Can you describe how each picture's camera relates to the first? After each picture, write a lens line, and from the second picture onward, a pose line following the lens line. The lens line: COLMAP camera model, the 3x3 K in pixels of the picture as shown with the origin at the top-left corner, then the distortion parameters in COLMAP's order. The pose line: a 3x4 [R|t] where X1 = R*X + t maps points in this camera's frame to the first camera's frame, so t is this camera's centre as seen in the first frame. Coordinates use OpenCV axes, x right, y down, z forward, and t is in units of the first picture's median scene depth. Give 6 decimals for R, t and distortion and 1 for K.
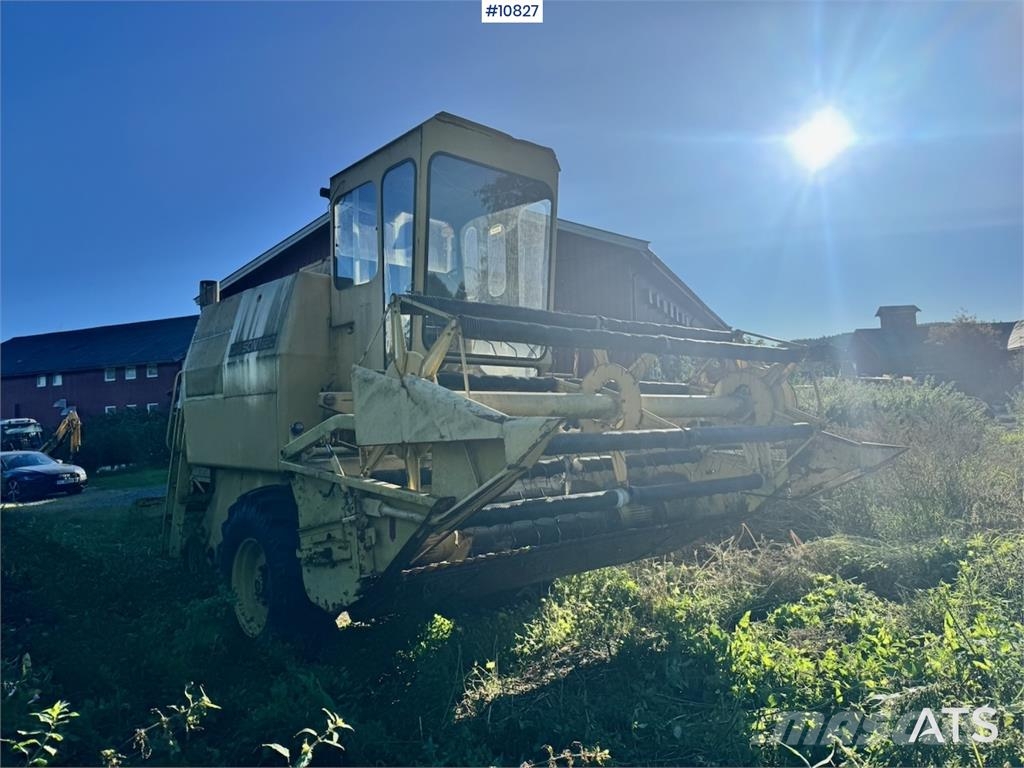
lens RADIAL K [[710.7, 0, 512.0], [0, 710.7, 384.0], [0, 0, 1]] dist [0.069291, -0.093080]
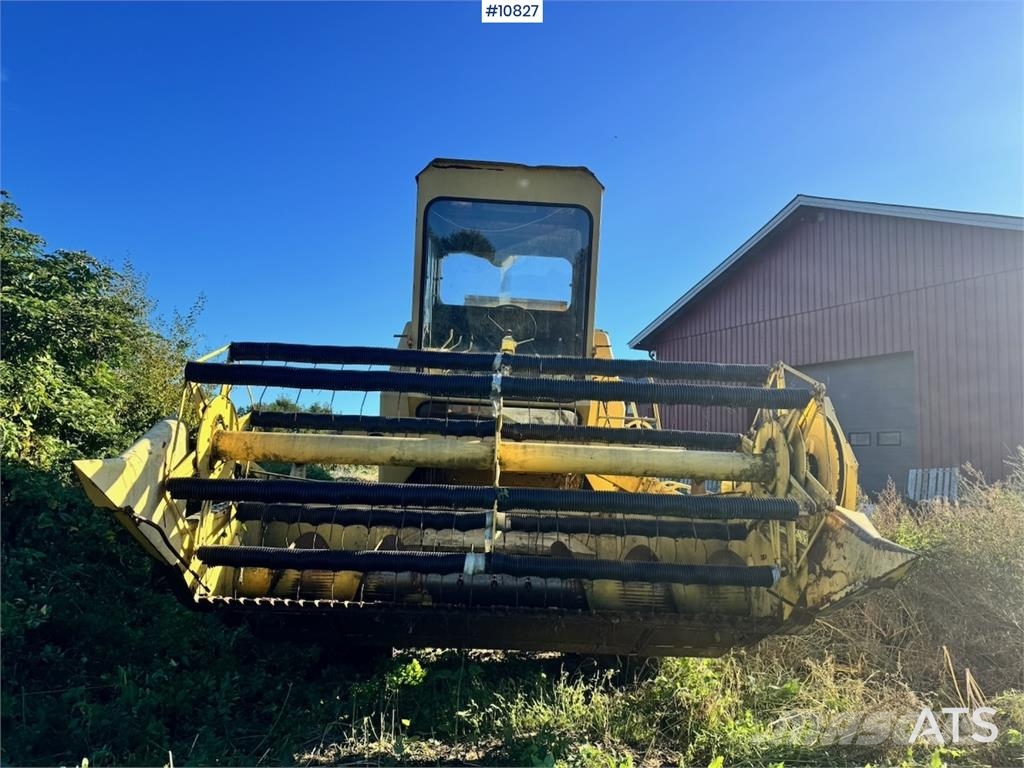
lens RADIAL K [[710.7, 0, 512.0], [0, 710.7, 384.0], [0, 0, 1]] dist [0.069291, -0.093080]
pose [[0.775979, -0.007802, -0.630710, 0.615430], [-0.026222, 0.998660, -0.044615, -0.016219], [0.630213, 0.051159, 0.774735, 0.291331]]
